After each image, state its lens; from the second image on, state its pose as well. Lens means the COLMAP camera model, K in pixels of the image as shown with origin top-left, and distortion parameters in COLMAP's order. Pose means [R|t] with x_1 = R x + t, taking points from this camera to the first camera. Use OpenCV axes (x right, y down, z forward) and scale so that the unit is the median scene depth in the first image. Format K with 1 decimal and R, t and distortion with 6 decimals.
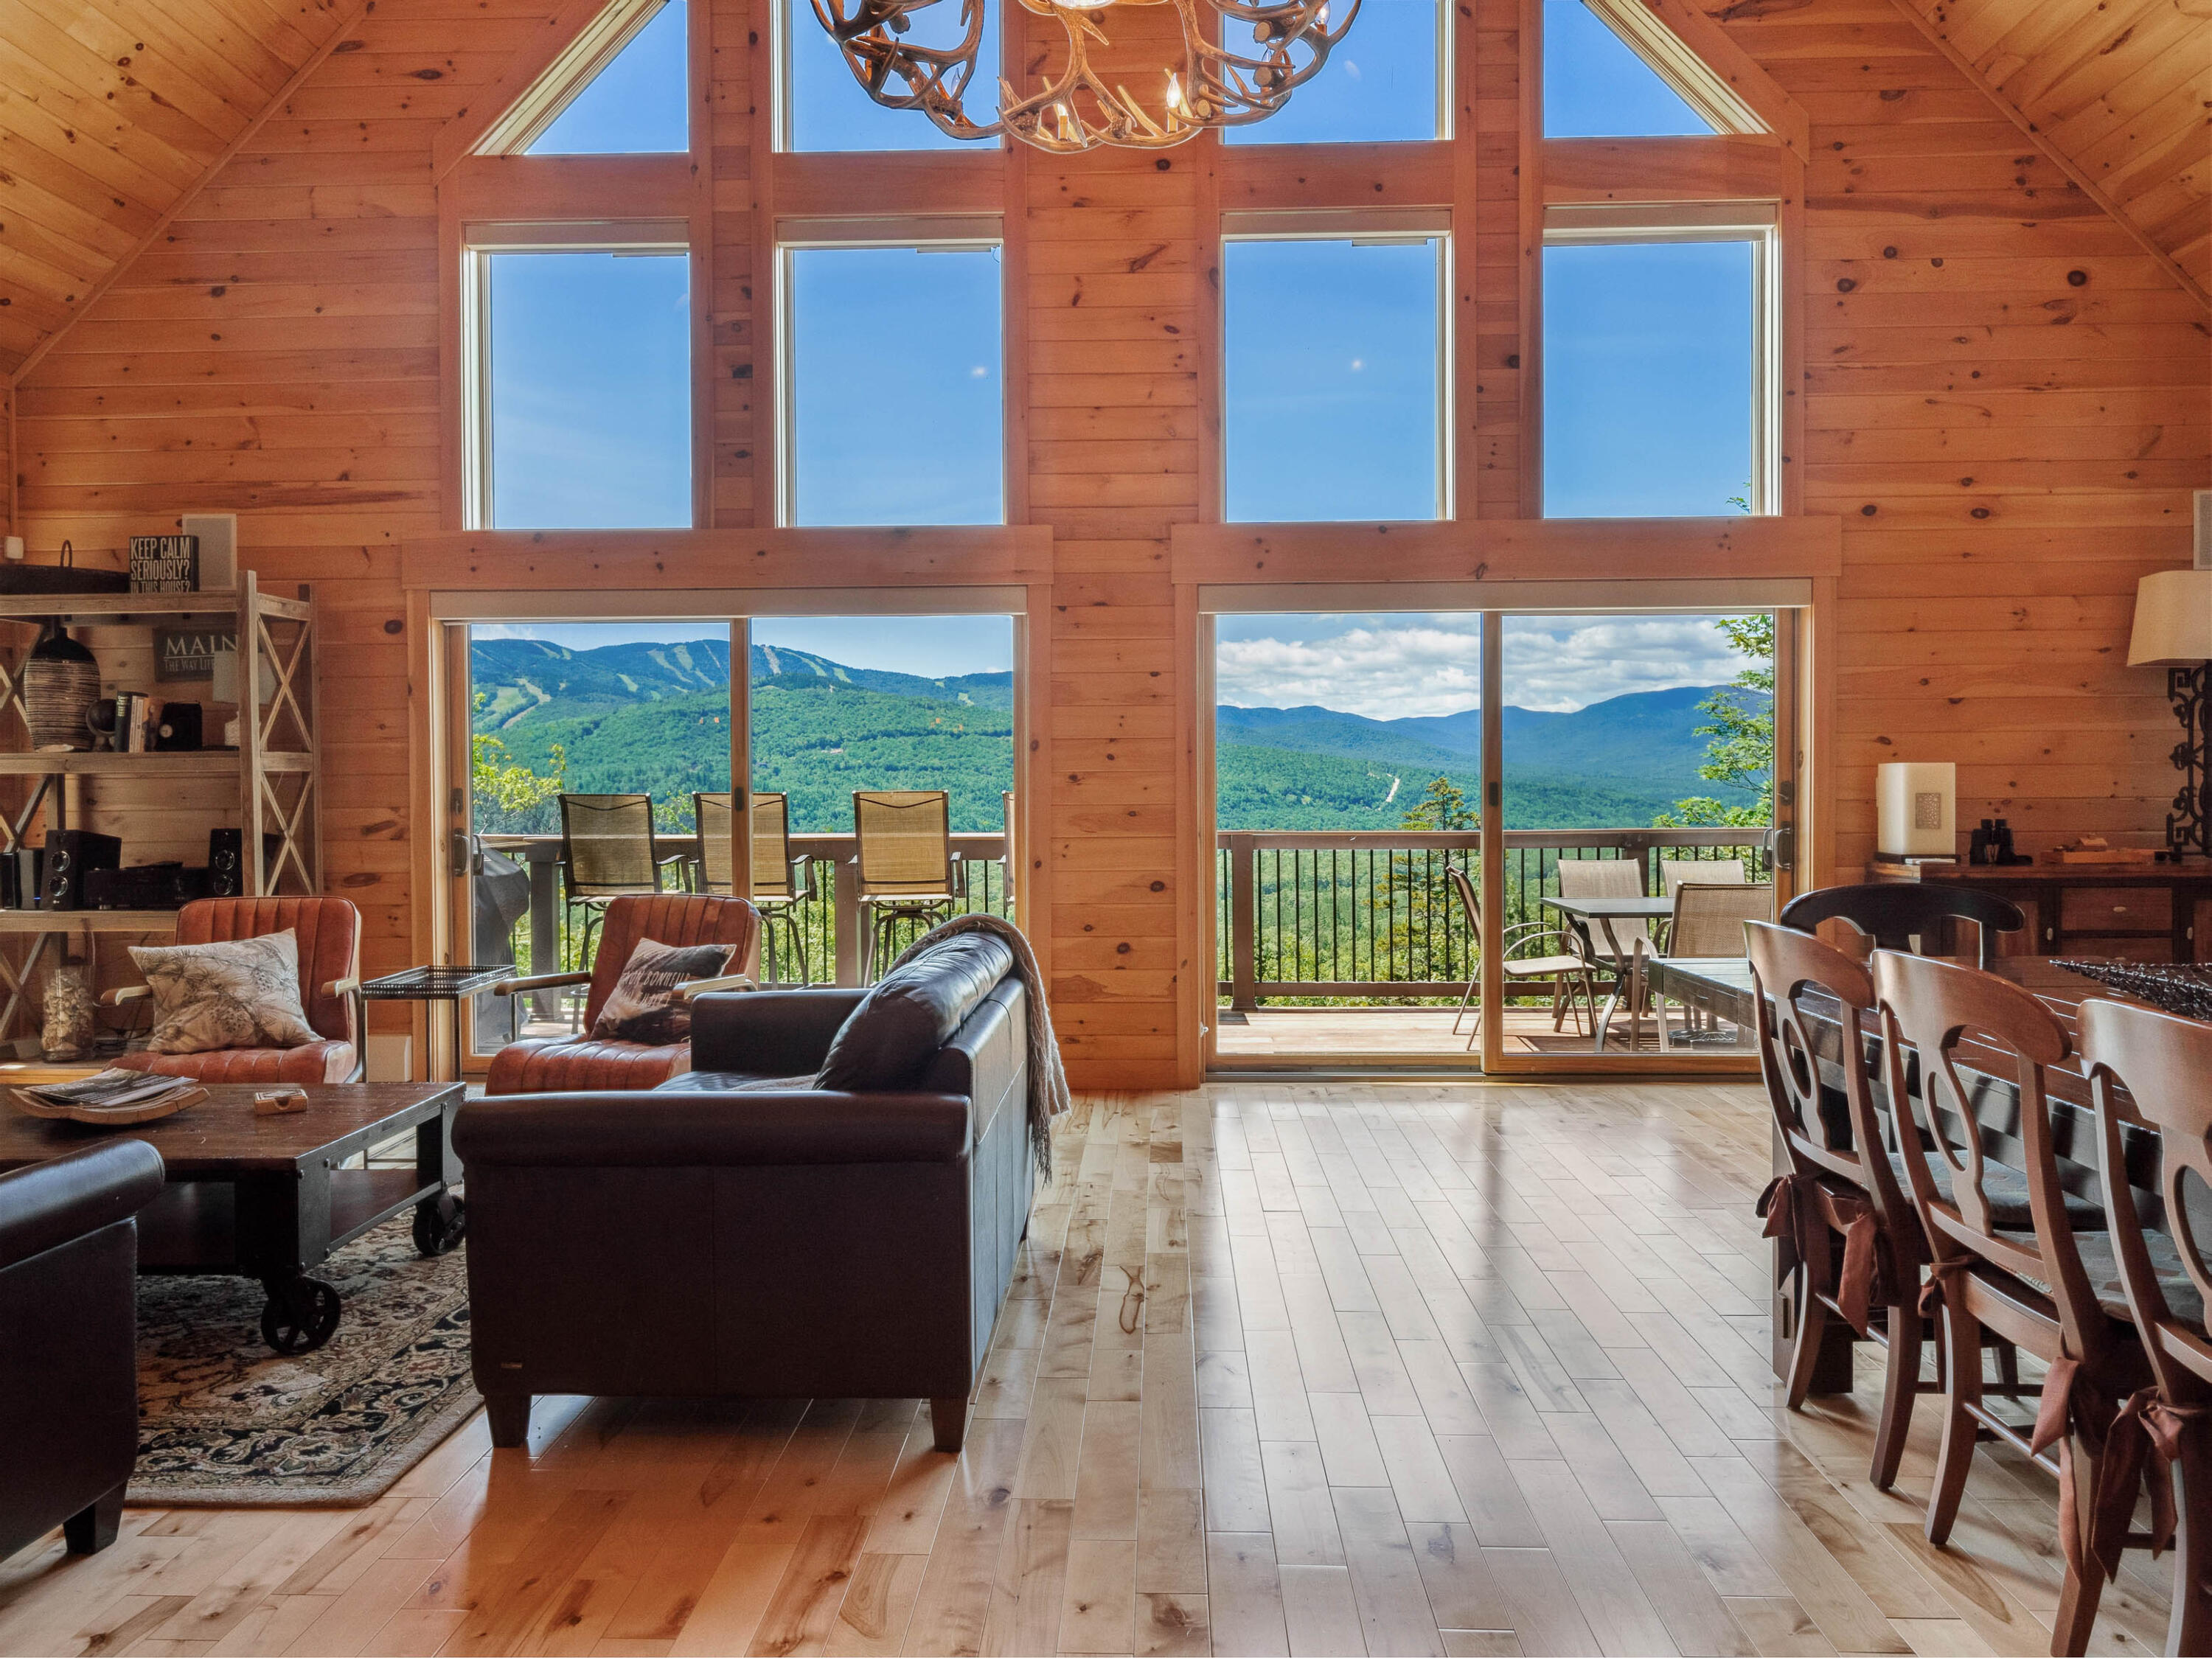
lens RADIAL K [[1580.6, 0, 1121.8], [0, 1580.6, 813.1], [0, 0, 1]] dist [0.006272, -0.006867]
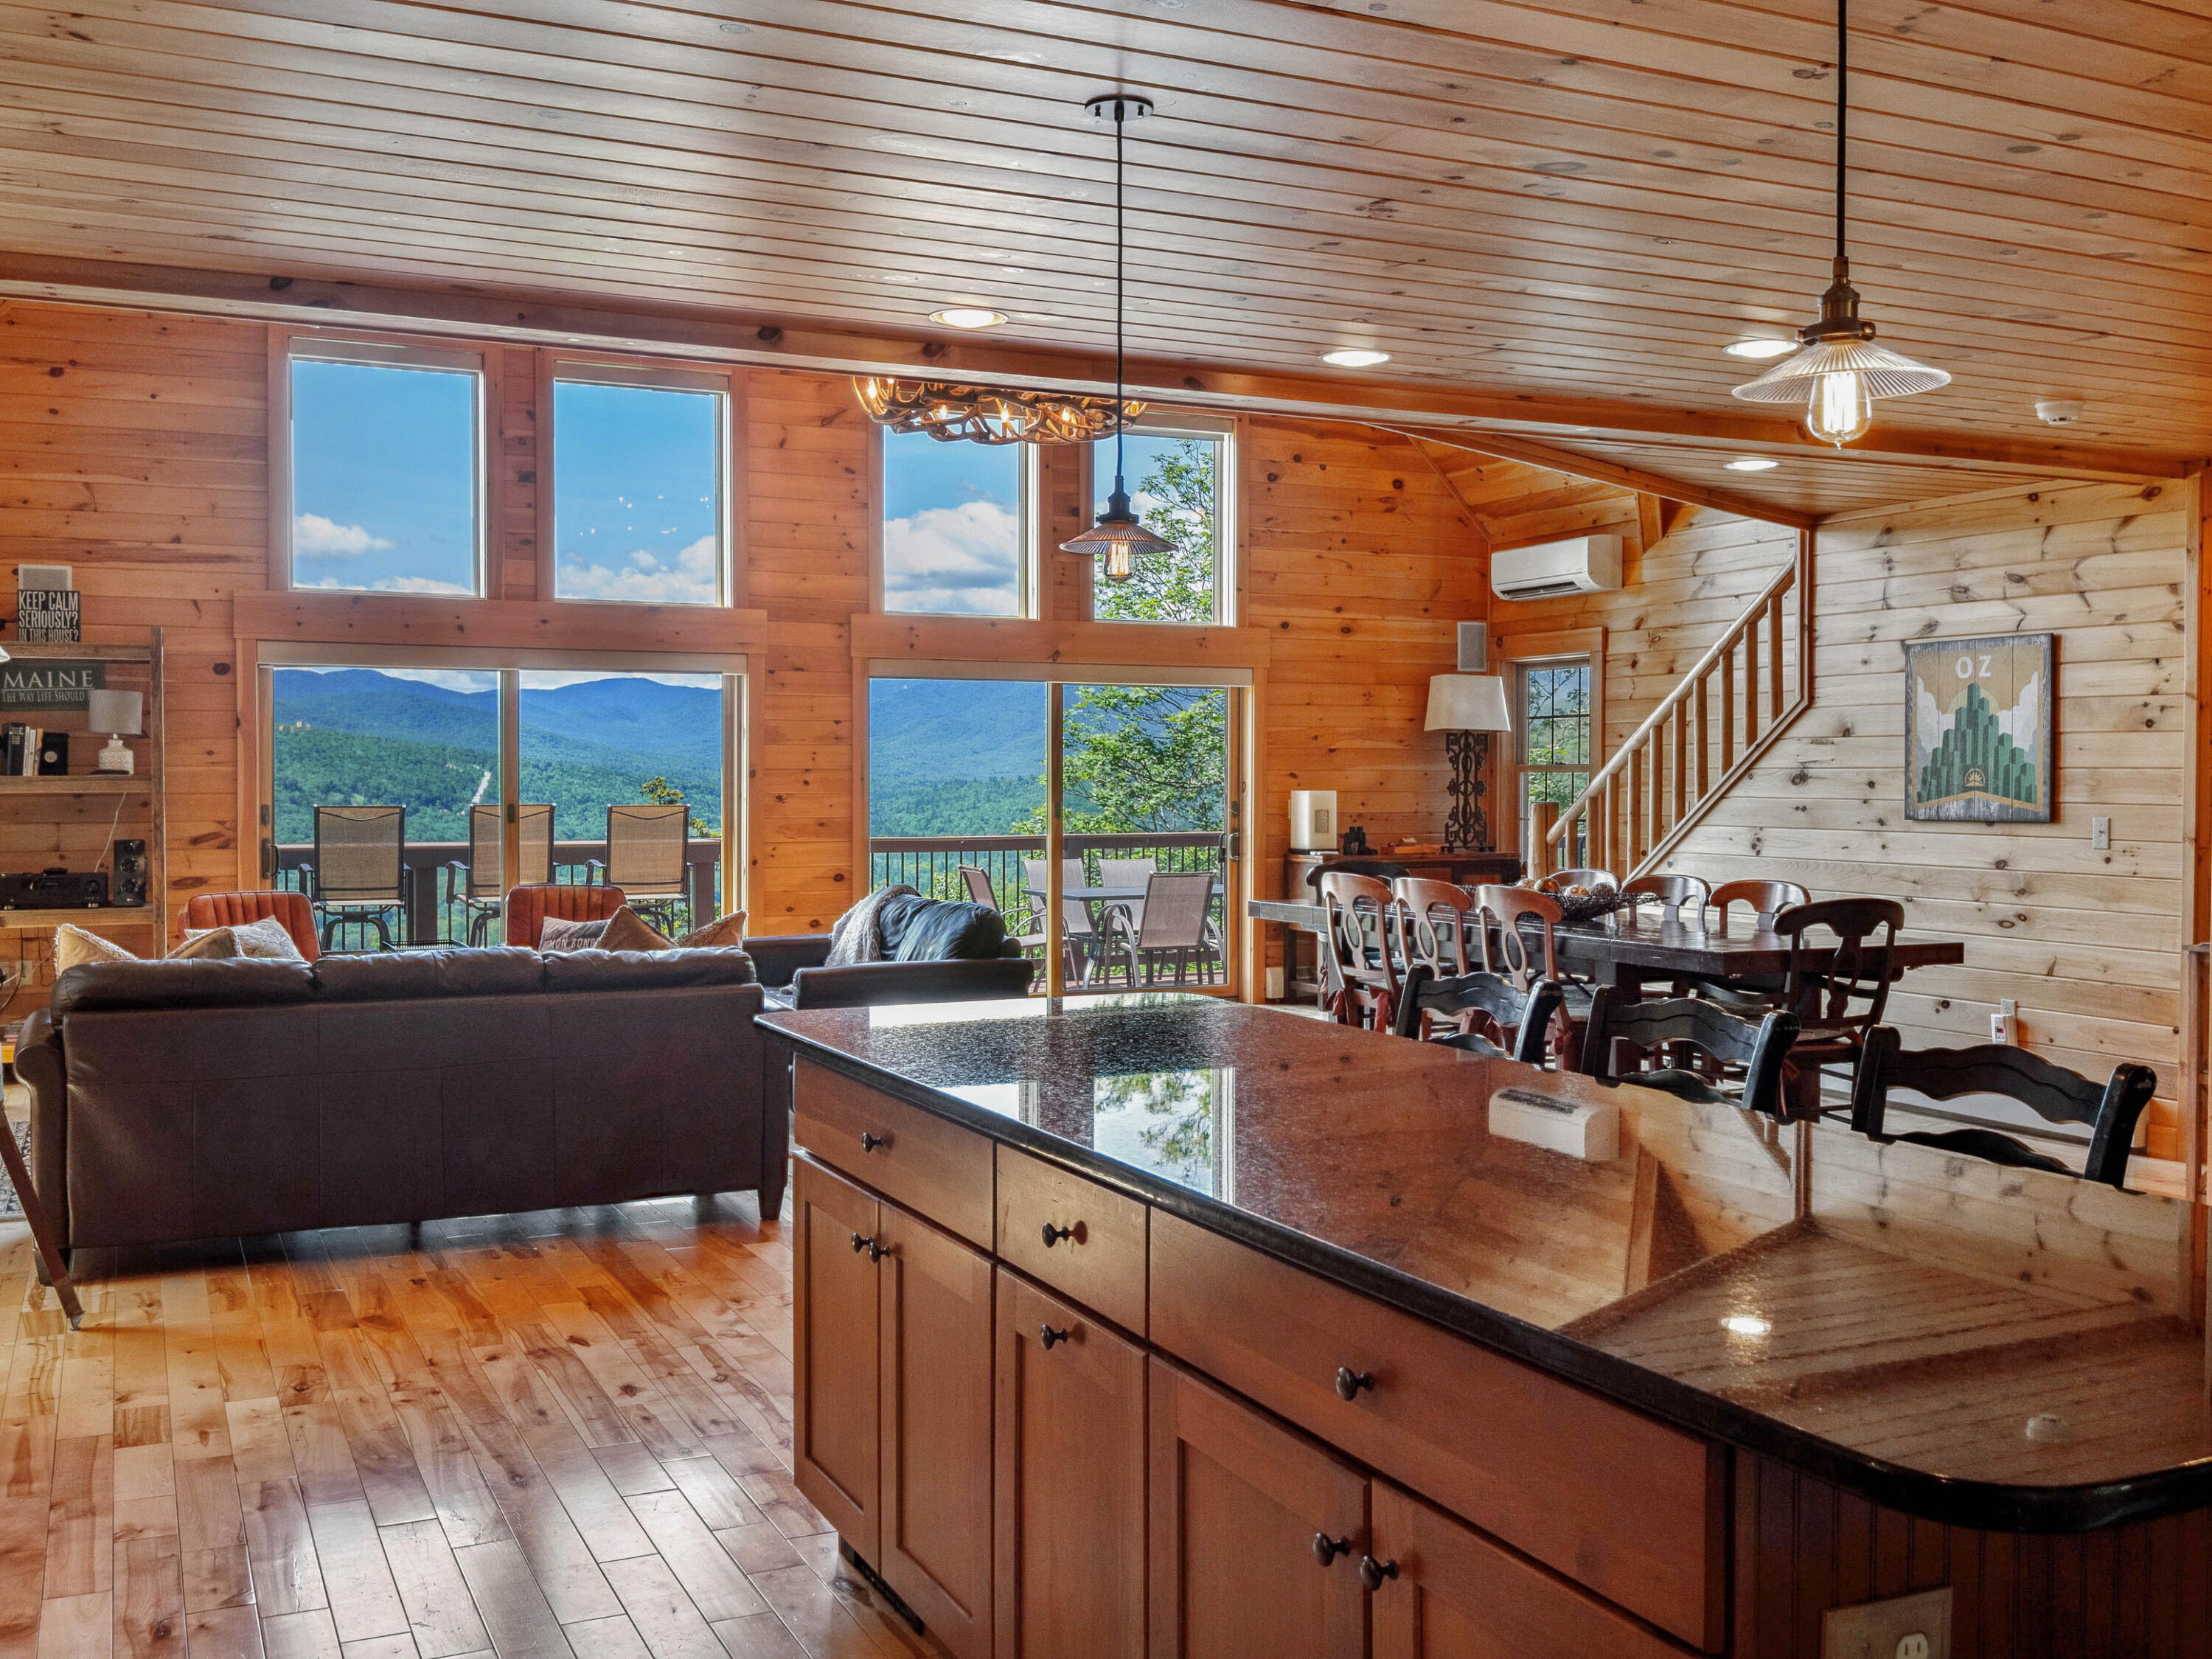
lens RADIAL K [[2043.0, 0, 1170.3], [0, 2043.0, 841.7], [0, 0, 1]] dist [-0.001886, 0.000000]
pose [[0.881252, -0.006802, 0.472597, -0.561811], [0.001651, 0.999935, 0.011313, -0.004218], [-0.472643, -0.009189, 0.881206, -0.692012]]
